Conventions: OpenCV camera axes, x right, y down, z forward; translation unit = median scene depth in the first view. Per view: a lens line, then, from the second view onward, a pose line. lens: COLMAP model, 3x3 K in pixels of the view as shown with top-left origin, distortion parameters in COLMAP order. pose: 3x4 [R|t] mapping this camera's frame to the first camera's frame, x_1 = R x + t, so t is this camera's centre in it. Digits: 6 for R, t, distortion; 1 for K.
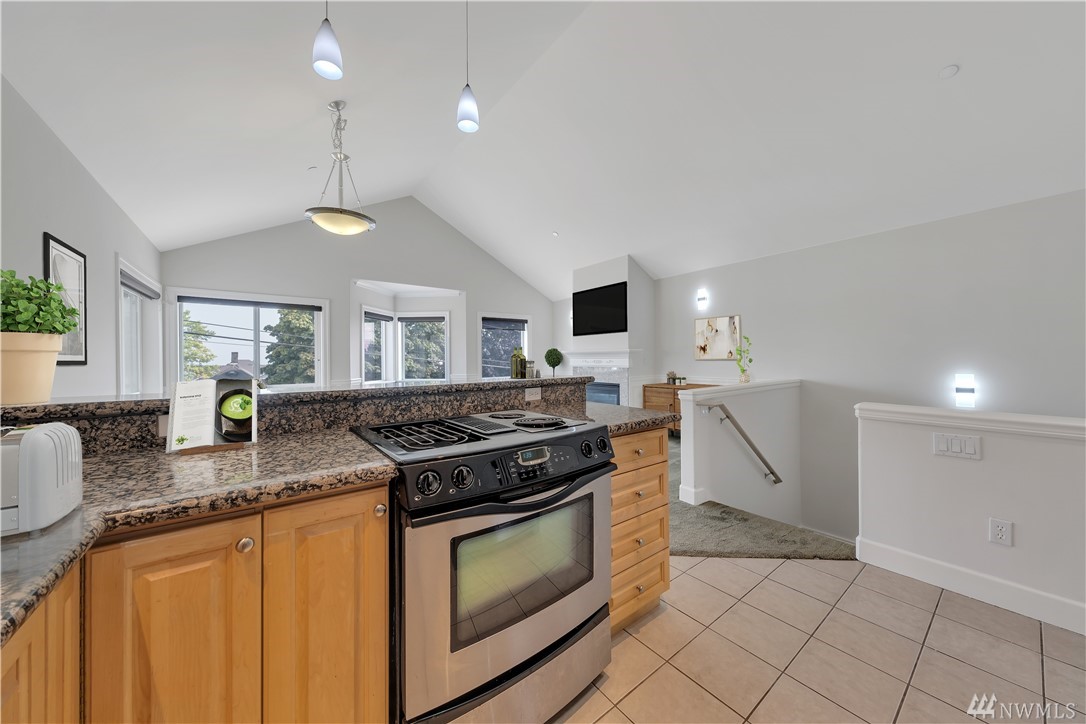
lens RADIAL K [[367.8, 0, 546.0], [0, 367.8, 356.5], [0, 0, 1]] dist [0.013154, -0.000015]
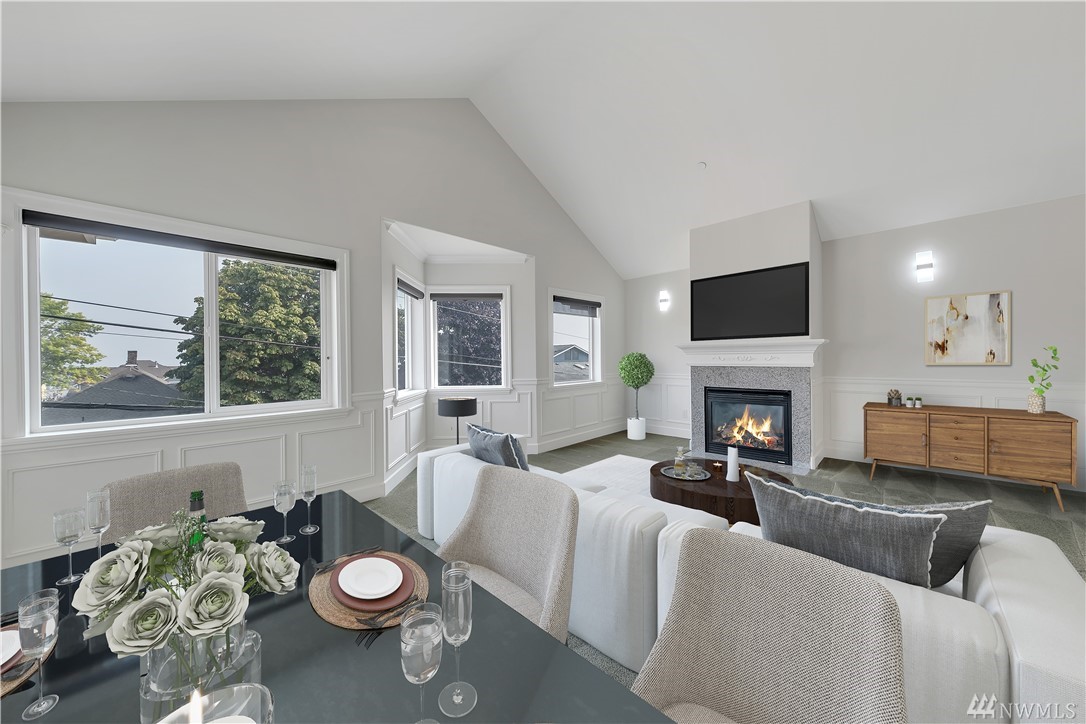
lens RADIAL K [[367.8, 0, 546.0], [0, 367.8, 356.5], [0, 0, 1]] dist [0.013154, -0.000015]
pose [[0.990066, -0.003617, 0.140560, -0.369777], [0.003211, 0.999990, 0.003114, 0.006749], [-0.140570, -0.002631, 0.990067, 0.407174]]
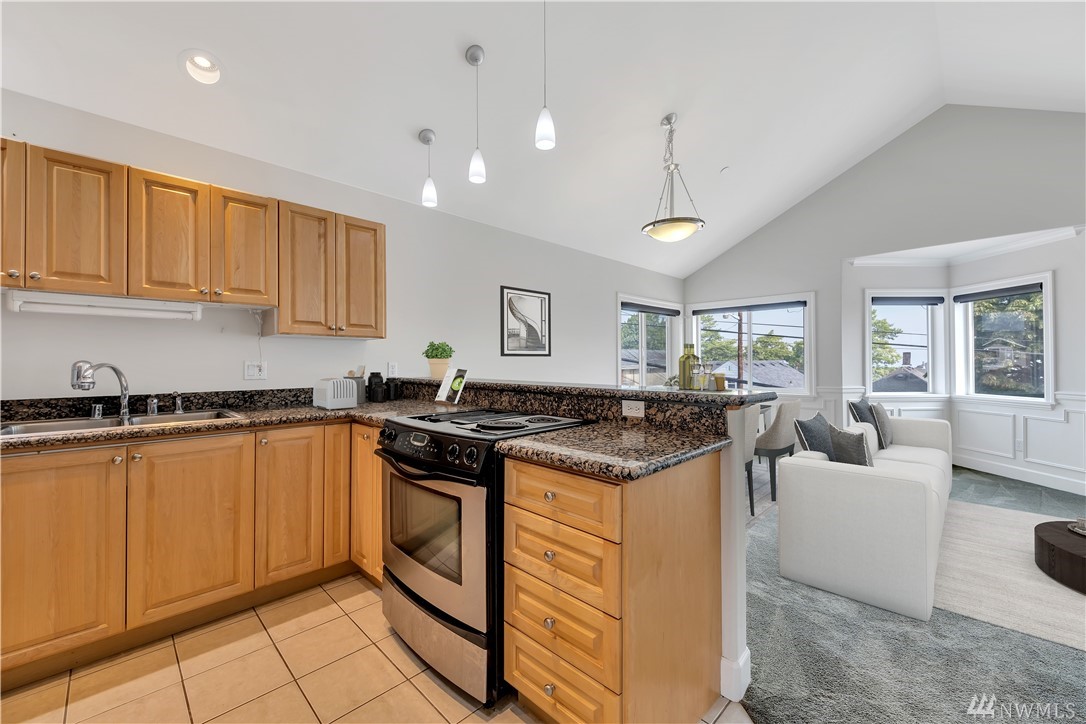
lens RADIAL K [[427.0, 0, 541.2], [0, 427.0, 357.4], [0, 0, 1]] dist [0.002400, -0.005083]
pose [[0.119296, -0.004318, -0.992849, 0.311559], [0.004918, 0.999981, -0.003758, -0.001147], [0.992847, -0.004435, 0.119315, 0.260040]]
